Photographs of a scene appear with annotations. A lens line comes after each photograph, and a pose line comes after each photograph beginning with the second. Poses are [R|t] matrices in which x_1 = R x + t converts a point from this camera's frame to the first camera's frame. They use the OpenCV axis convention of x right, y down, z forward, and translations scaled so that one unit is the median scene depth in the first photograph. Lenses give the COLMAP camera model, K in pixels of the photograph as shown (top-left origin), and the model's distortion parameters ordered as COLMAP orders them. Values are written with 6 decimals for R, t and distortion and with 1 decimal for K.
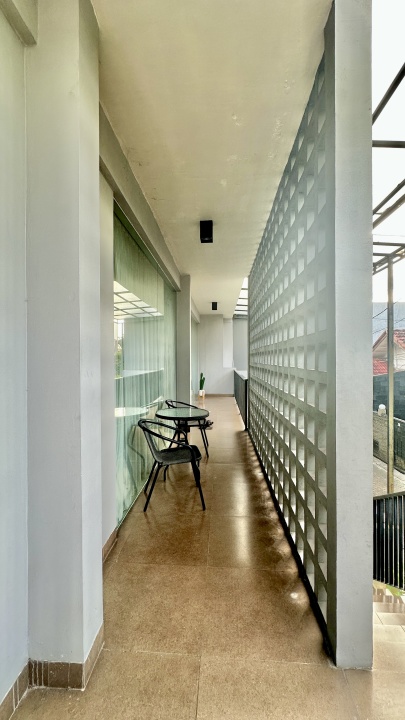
lens RADIAL K [[288.5, 0, 202.5], [0, 288.5, 360.0], [0, 0, 1]] dist [-0.001673, -0.000007]
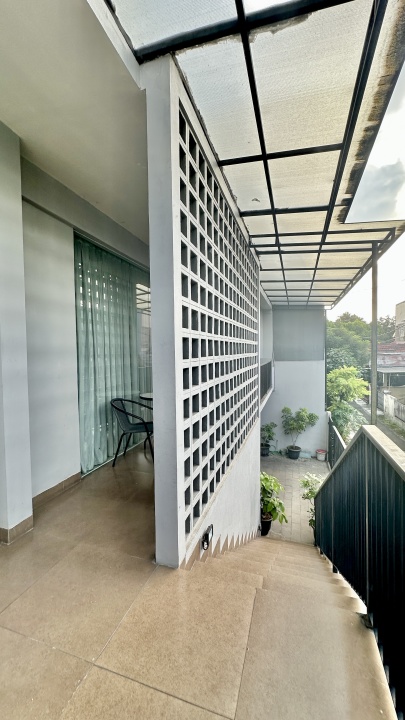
lens RADIAL K [[288.5, 0, 202.5], [0, 288.5, 360.0], [0, 0, 1]] dist [-0.001673, -0.000007]
pose [[0.966320, -0.005992, -0.257275, 0.444472], [0.012969, 0.999592, 0.025430, 0.006994], [0.257017, -0.027911, 0.966004, -0.128009]]
